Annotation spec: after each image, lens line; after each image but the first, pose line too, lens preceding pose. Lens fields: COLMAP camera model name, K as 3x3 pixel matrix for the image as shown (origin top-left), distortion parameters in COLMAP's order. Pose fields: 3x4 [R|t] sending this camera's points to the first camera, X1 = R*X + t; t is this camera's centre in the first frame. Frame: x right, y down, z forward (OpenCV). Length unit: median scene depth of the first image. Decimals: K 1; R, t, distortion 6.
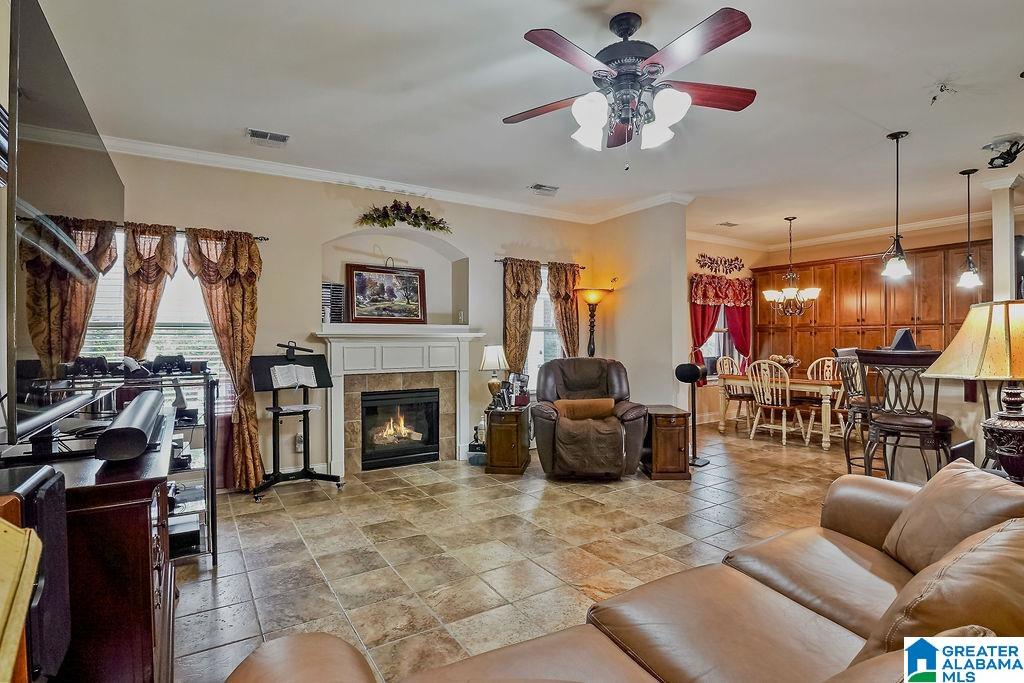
lens RADIAL K [[504.8, 0, 509.8], [0, 504.8, 339.3], [0, 0, 1]] dist [-0.021475, -0.001187]
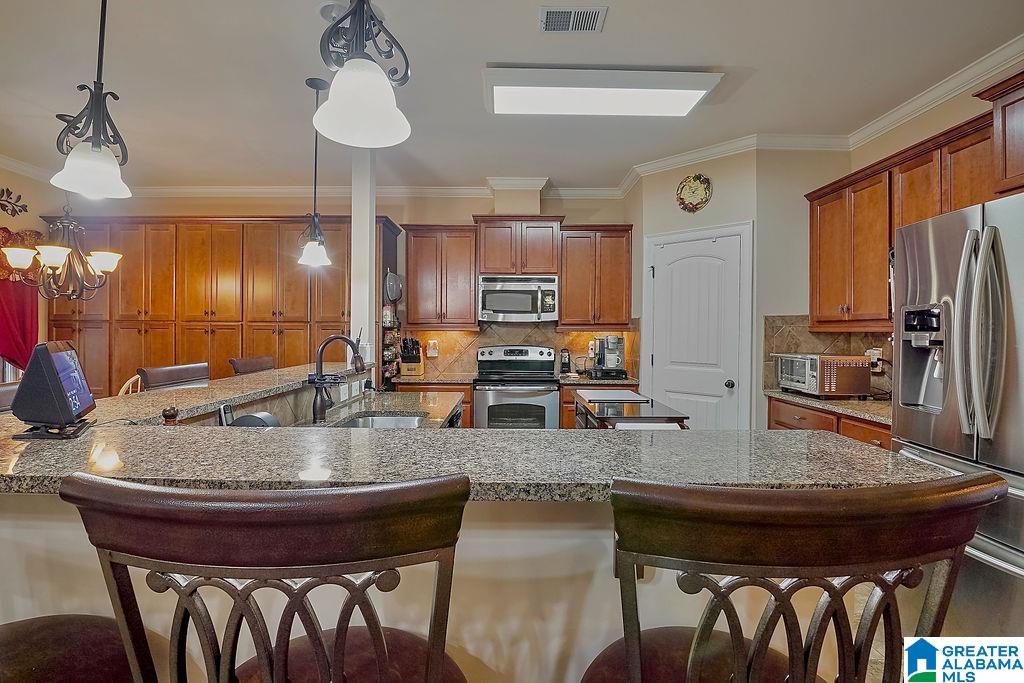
lens RADIAL K [[504.8, 0, 507.2], [0, 504.8, 332.5], [0, 0, 1]] dist [-0.021475, -0.001187]
pose [[0.535025, 0.006681, 0.844810, 0.357215], [-0.008027, 0.999964, -0.002824, -0.013727], [-0.844798, -0.005270, 0.535059, 0.310764]]
